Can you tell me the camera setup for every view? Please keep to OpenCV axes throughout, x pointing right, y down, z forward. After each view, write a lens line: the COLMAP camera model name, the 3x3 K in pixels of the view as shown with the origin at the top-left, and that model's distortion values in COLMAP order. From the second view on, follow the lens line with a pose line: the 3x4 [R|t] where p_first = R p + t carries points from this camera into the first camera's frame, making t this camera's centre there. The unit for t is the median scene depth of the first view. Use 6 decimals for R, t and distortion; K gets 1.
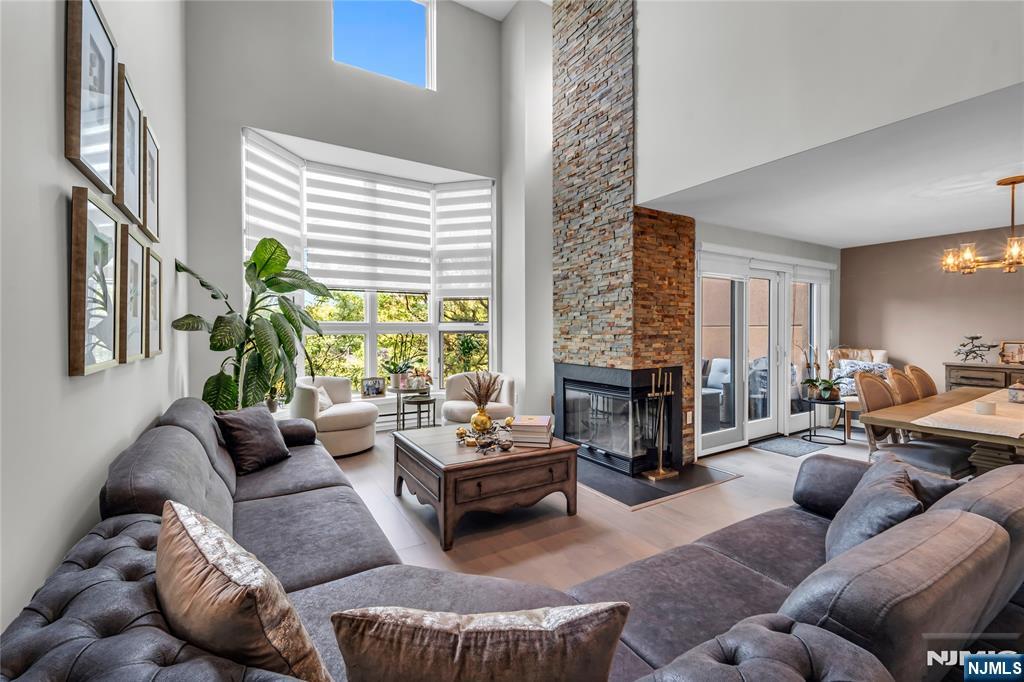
lens RADIAL K [[429.1, 0, 494.9], [0, 429.1, 333.4], [0, 0, 1]] dist [-0.007995, 0.000027]
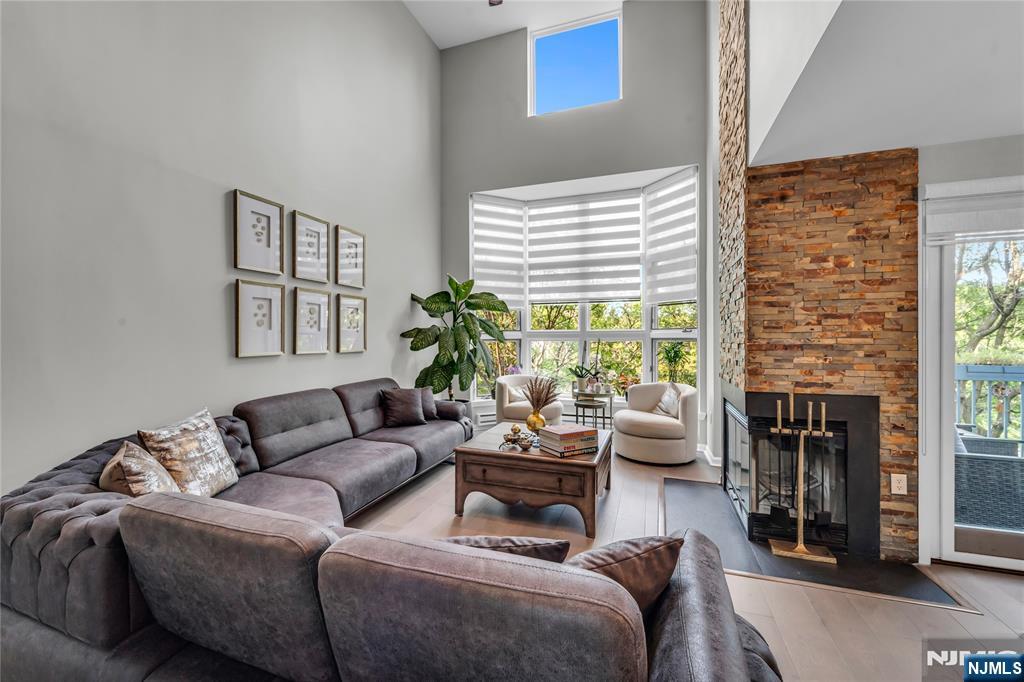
lens RADIAL K [[423.4, 0, 498.2], [0, 423.4, 338.4], [0, 0, 1]] dist [-0.000436, -0.000224]
pose [[0.631555, 0.001494, -0.775329, 0.568969], [-0.005081, 0.999985, -0.002212, -0.002266], [0.775314, 0.005336, 0.631553, 0.197313]]
